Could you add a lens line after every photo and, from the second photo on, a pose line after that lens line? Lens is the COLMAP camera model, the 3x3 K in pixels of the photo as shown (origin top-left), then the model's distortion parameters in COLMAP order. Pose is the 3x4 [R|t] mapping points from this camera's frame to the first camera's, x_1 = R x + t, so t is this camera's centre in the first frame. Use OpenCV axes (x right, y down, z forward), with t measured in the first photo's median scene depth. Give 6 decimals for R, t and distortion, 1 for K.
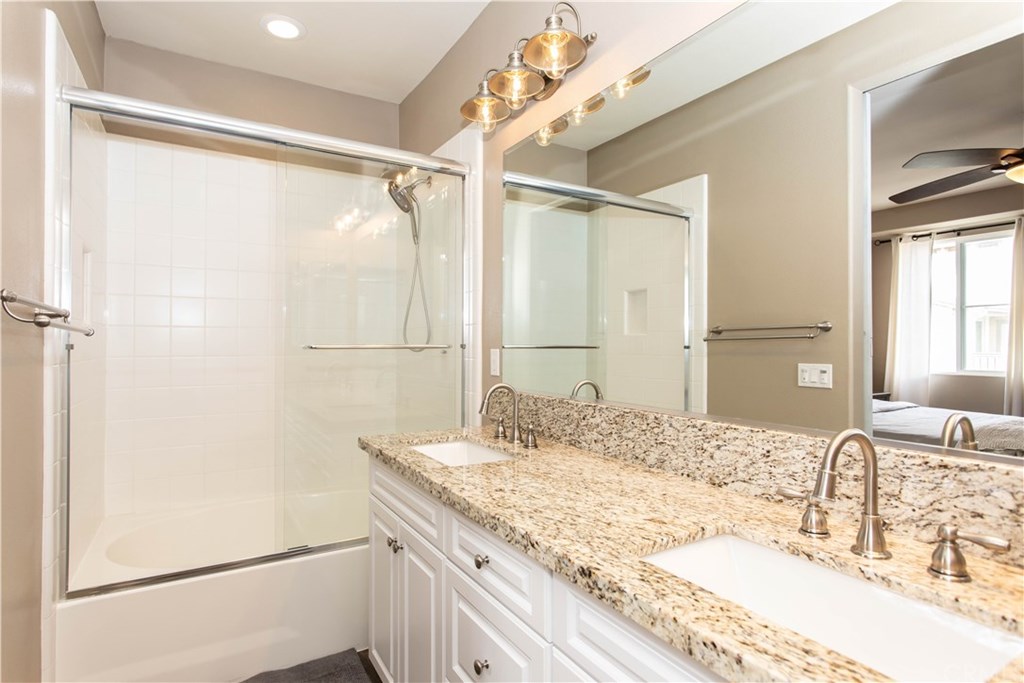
lens RADIAL K [[530.0, 0, 512.0], [0, 530.0, 341.5], [0, 0, 1]] dist [-0.001654, -0.000355]
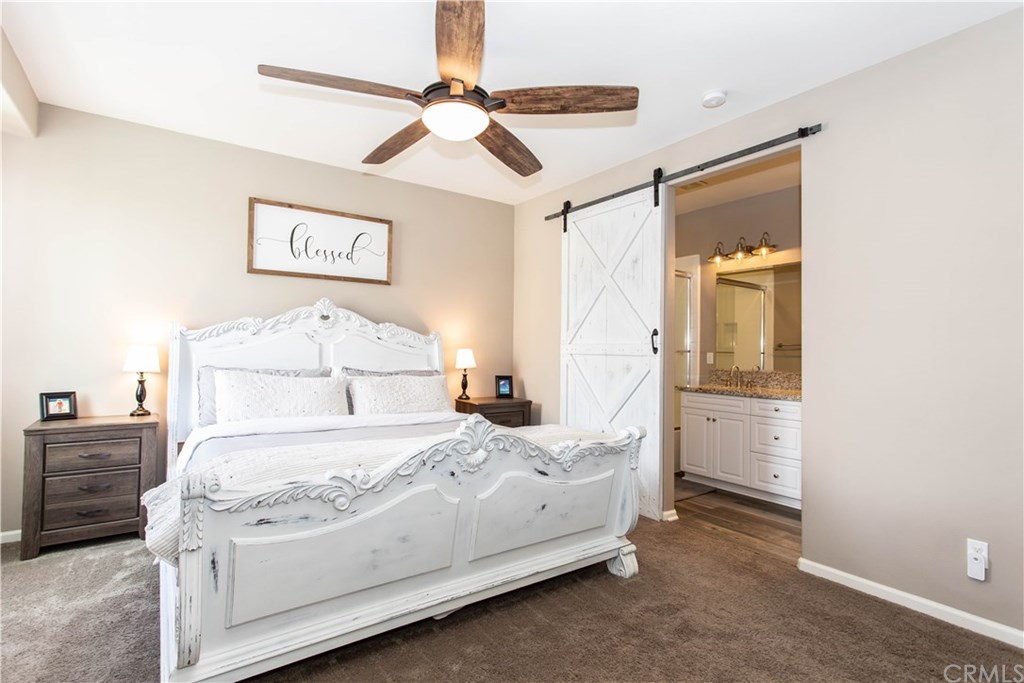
lens RADIAL K [[486.0, 0, 512.0], [0, 486.0, 341.5], [0, 0, 1]] dist [-0.001915, -0.000103]
pose [[0.997750, 0.013027, 0.065769, -1.671108], [-0.012205, 0.999842, -0.012888, 0.004641], [-0.065927, 0.012057, 0.997752, -1.780343]]
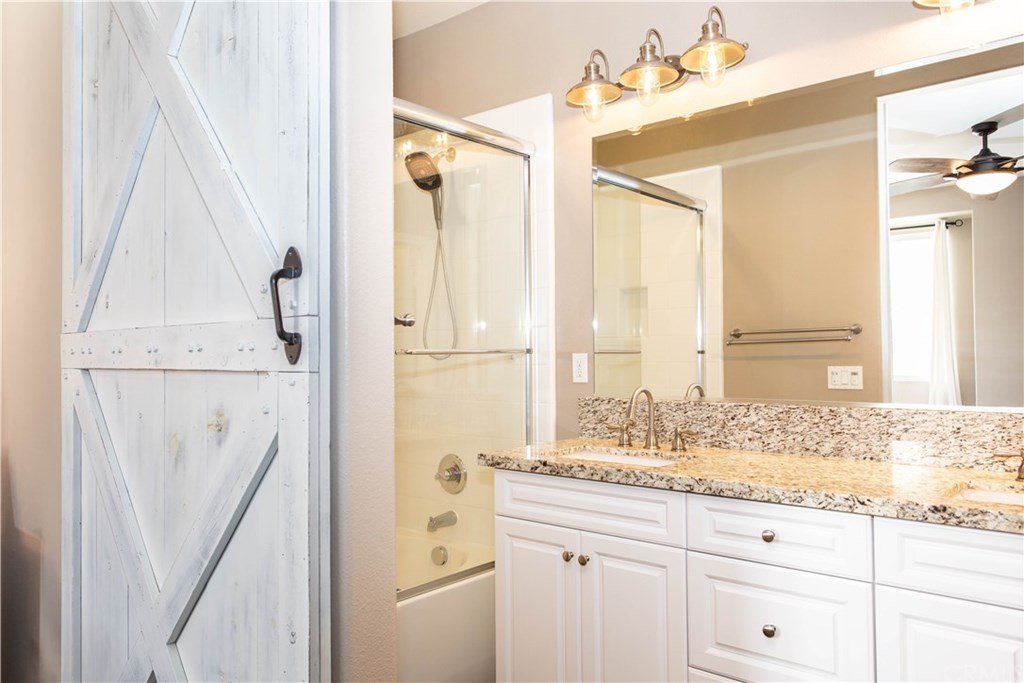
lens RADIAL K [[742.4, 0, 512.0], [0, 742.4, 341.5], [0, 0, 1]] dist [0.002521, 0.000580]
pose [[0.950907, -0.003372, 0.309458, -0.827954], [0.007832, 0.999883, -0.013171, 0.015806], [-0.309378, 0.014949, 0.950822, -0.259313]]
